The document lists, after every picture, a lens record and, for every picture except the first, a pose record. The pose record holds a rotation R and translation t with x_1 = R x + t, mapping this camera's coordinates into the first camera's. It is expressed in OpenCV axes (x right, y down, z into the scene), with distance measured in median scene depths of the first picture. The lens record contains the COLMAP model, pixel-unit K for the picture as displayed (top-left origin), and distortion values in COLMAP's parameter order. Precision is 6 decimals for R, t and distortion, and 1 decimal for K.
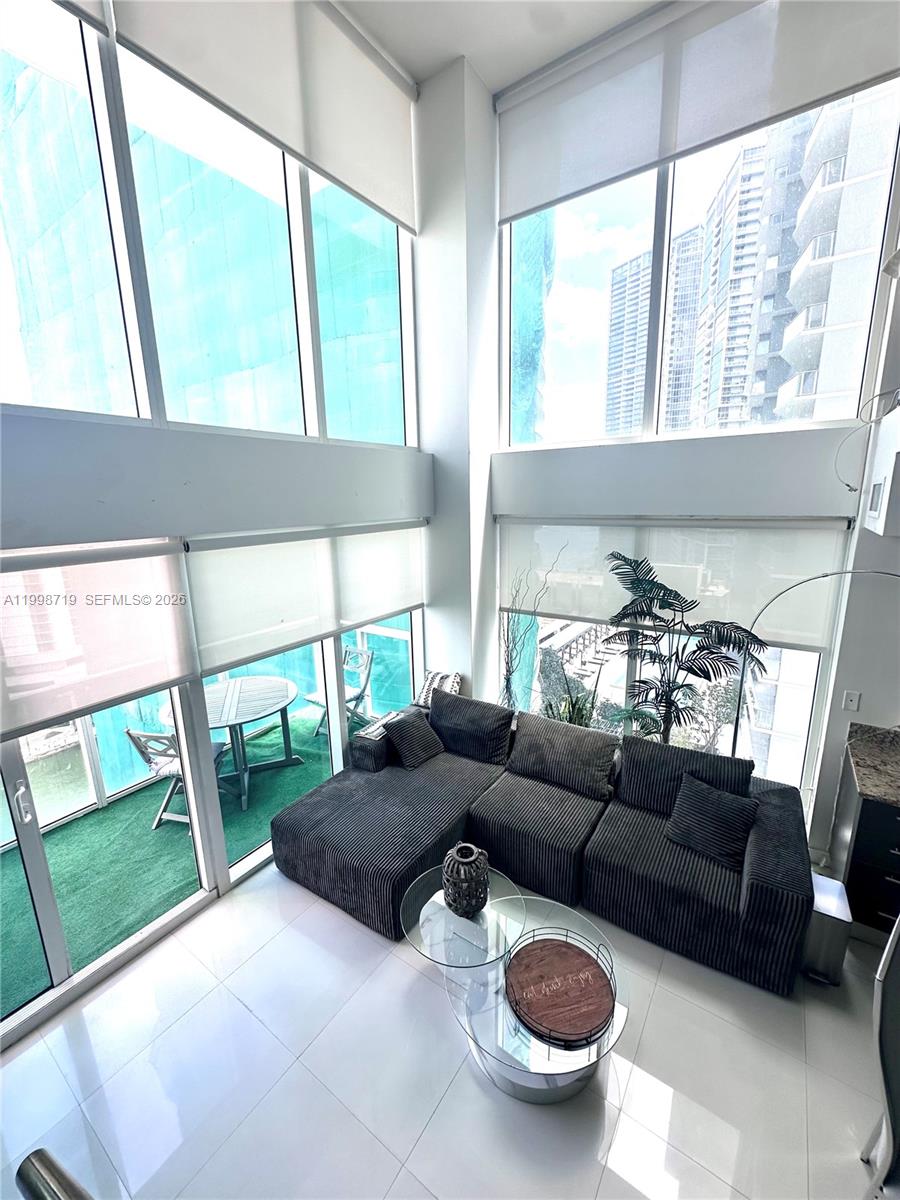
lens RADIAL K [[482.6, 0, 446.1], [0, 482.6, 594.4], [0, 0, 1]] dist [-0.002683, 0.000418]
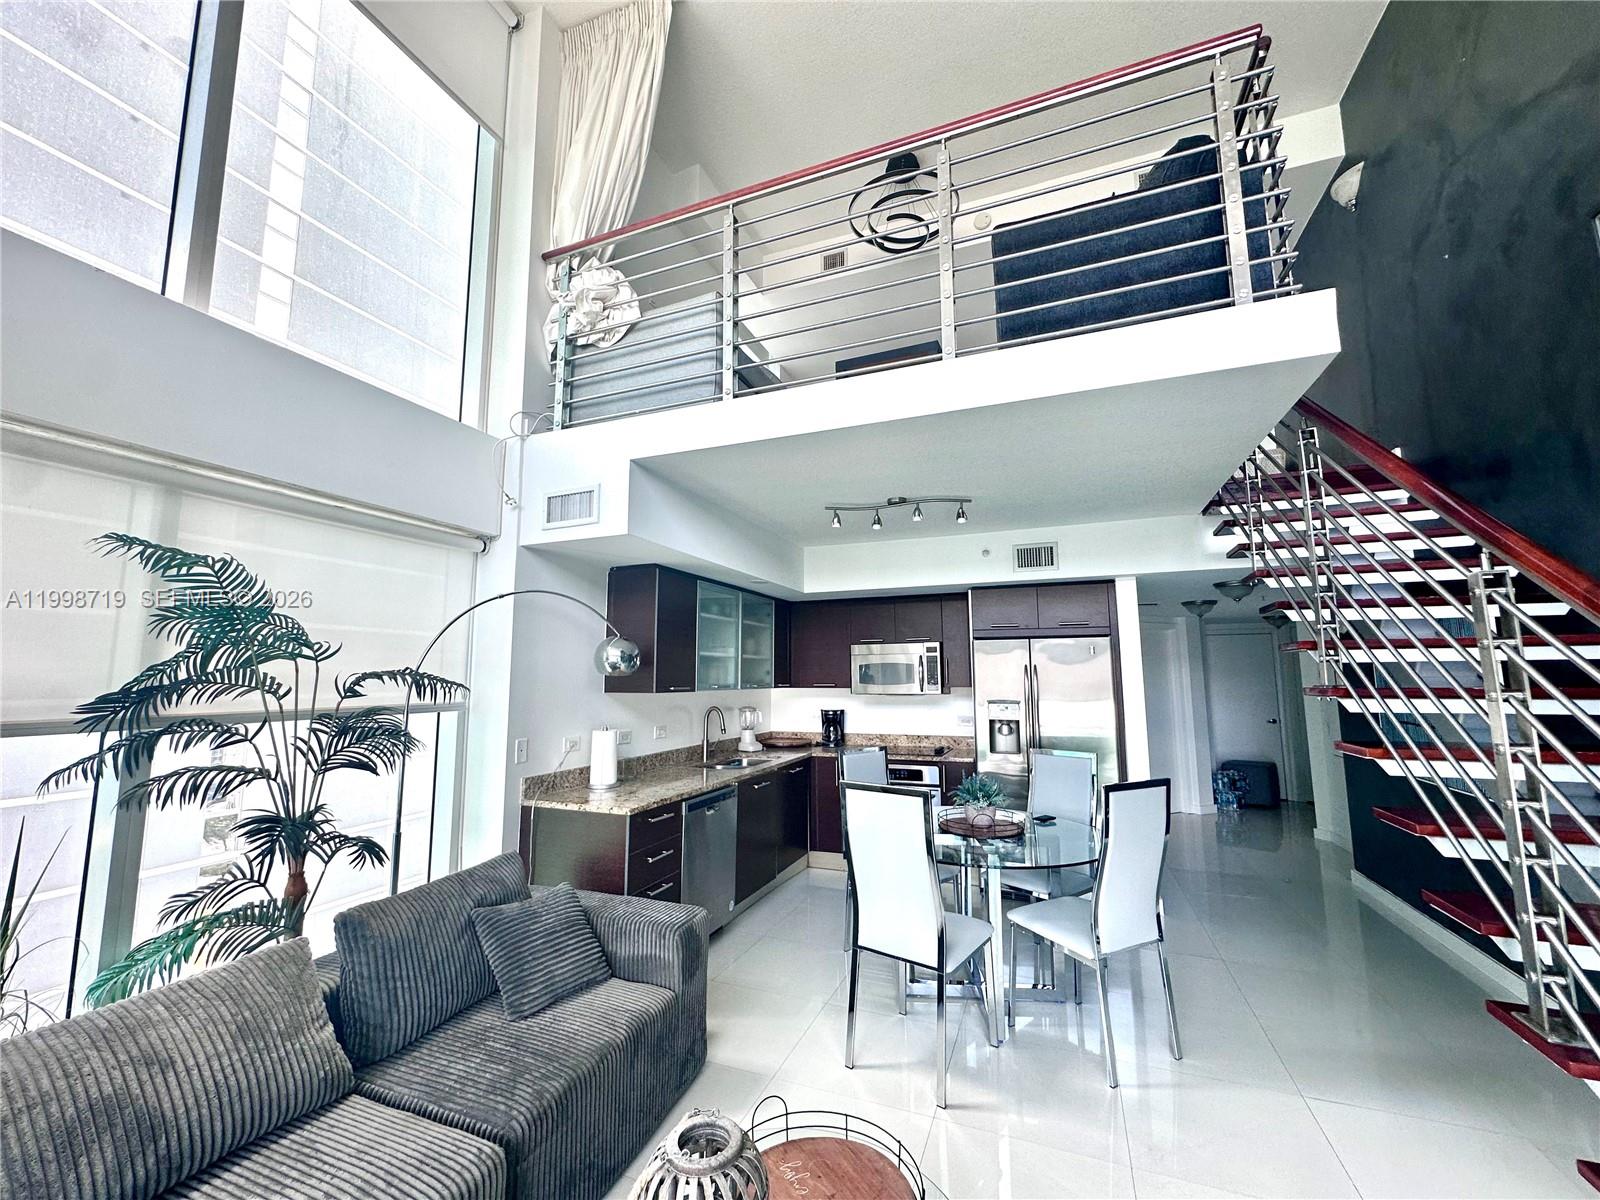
lens RADIAL K [[643.5, 0, 804.7], [0, 643.5, 597.8], [0, 0, 1]] dist [-0.002683, 0.000418]
pose [[-0.228466, 0.136953, 0.963871, -0.257767], [0.208280, 0.974009, -0.089025, 0.118001], [-0.951011, 0.180416, -0.251052, 0.551503]]
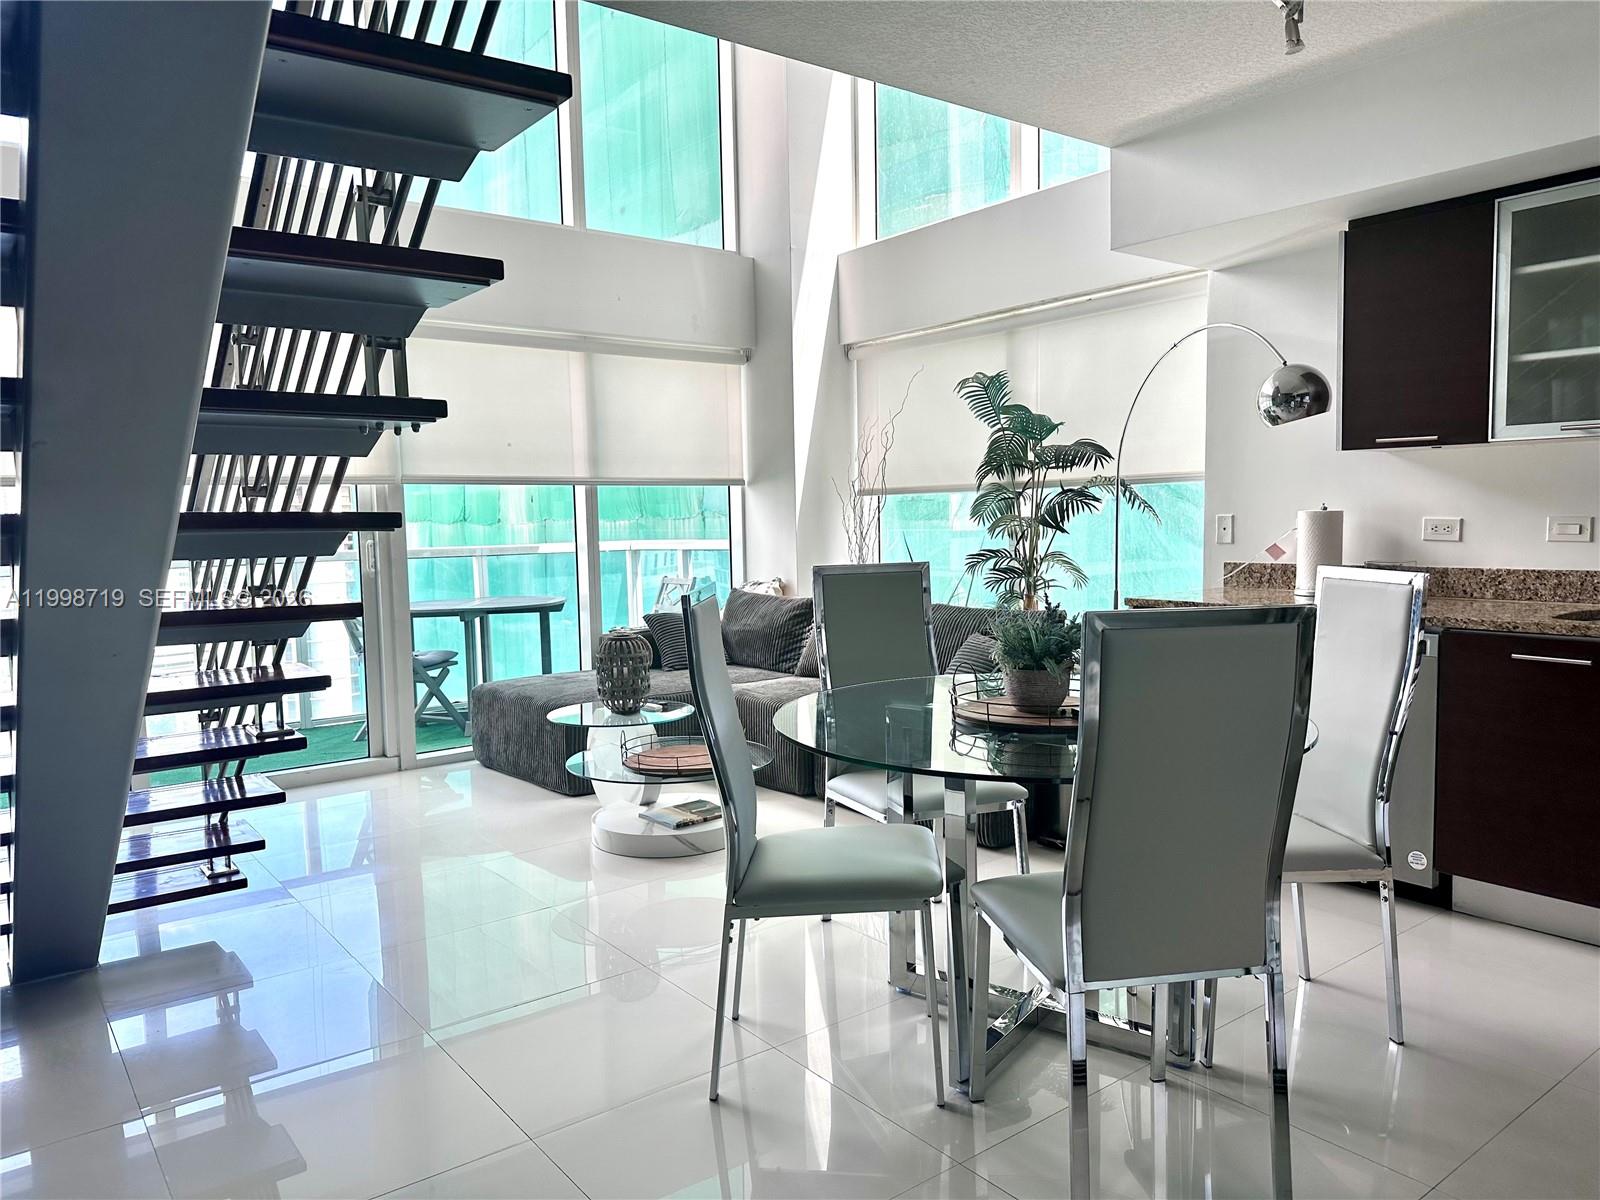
lens RADIAL K [[1115.8, 0, 803.1], [0, 1115.8, 596.9], [0, 0, 1]] dist [0.067751, -0.000474]
pose [[0.957241, 0.026893, -0.288040, 0.524853], [-0.063639, 0.990855, -0.118981, 0.387776], [0.282206, 0.132224, 0.950198, -0.473304]]
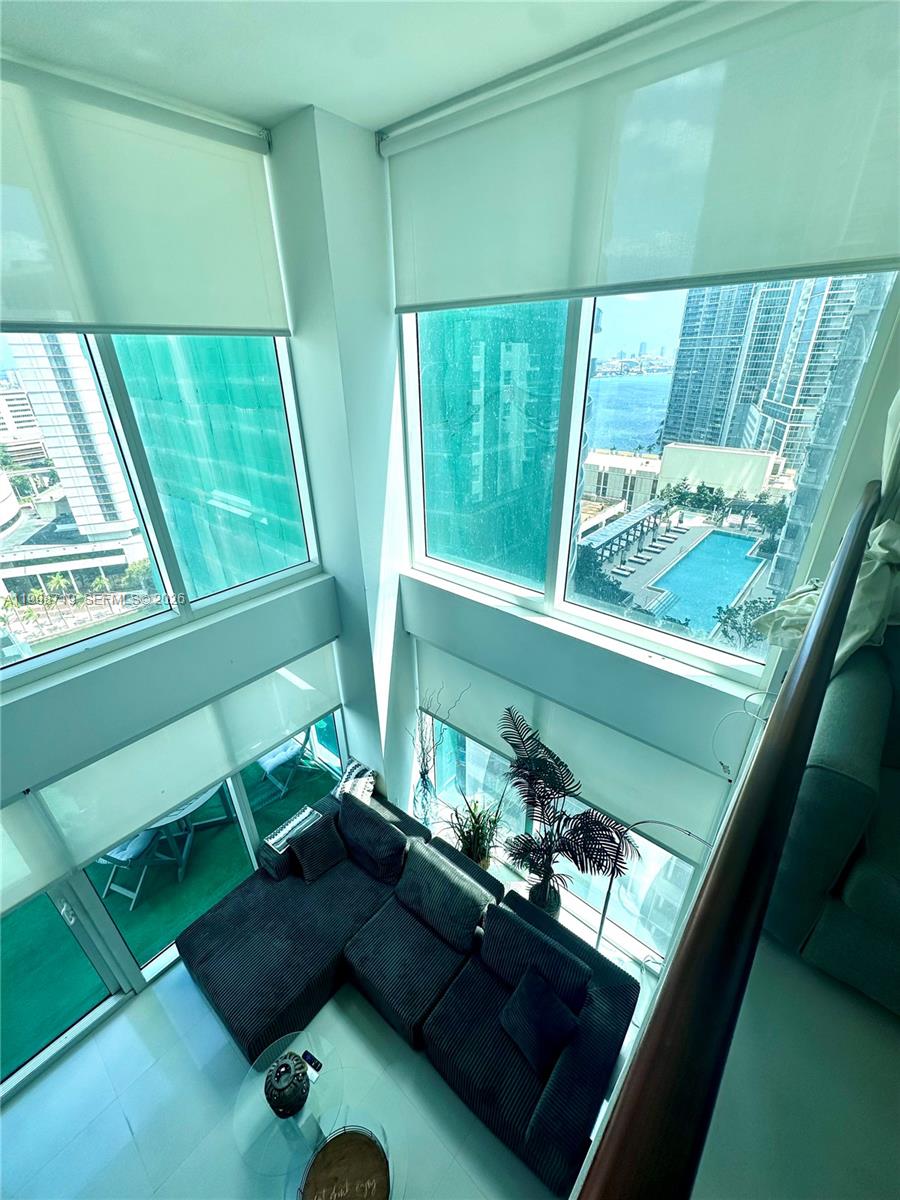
lens RADIAL K [[482.6, 0, 447.7], [0, 482.6, 596.6], [0, 0, 1]] dist [-0.002683, 0.000418]
pose [[0.994924, 0.050324, -0.087142, 0.268766], [-0.025746, 0.964449, 0.263011, -0.500197], [0.097280, -0.259433, 0.960849, 0.126135]]
